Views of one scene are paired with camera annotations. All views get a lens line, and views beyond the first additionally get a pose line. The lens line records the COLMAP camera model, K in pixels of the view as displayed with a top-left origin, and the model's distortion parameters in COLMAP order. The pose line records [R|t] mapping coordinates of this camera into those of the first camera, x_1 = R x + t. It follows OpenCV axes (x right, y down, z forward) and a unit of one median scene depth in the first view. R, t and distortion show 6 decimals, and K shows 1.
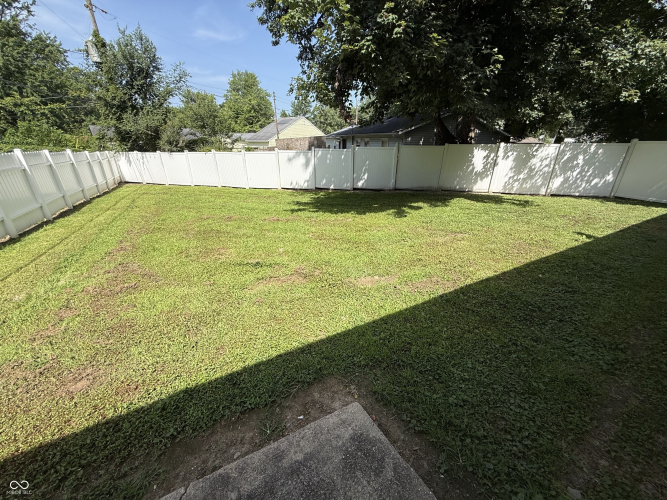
lens RADIAL K [[265.3, 0, 336.3], [0, 265.3, 250.2], [0, 0, 1]] dist [-0.000794, 0.000556]
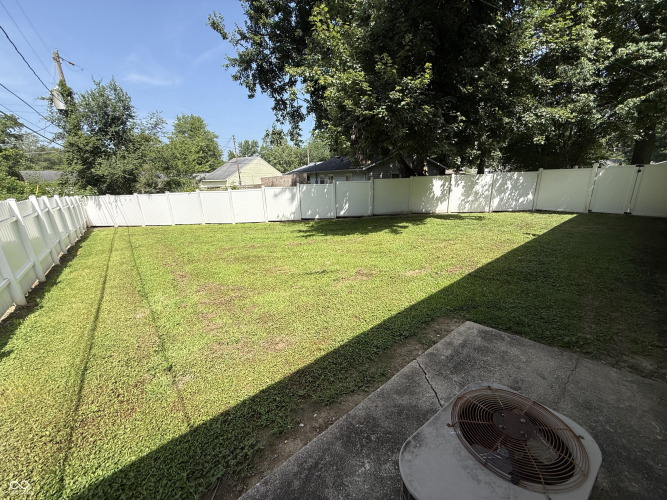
lens RADIAL K [[265.3, 0, 332.5], [0, 265.3, 252.3], [0, 0, 1]] dist [-0.000794, 0.000556]
pose [[0.981101, -0.083980, 0.174320, -0.204995], [0.103256, 0.989138, -0.104616, 0.043064], [-0.163641, 0.120639, 0.979116, -0.117303]]
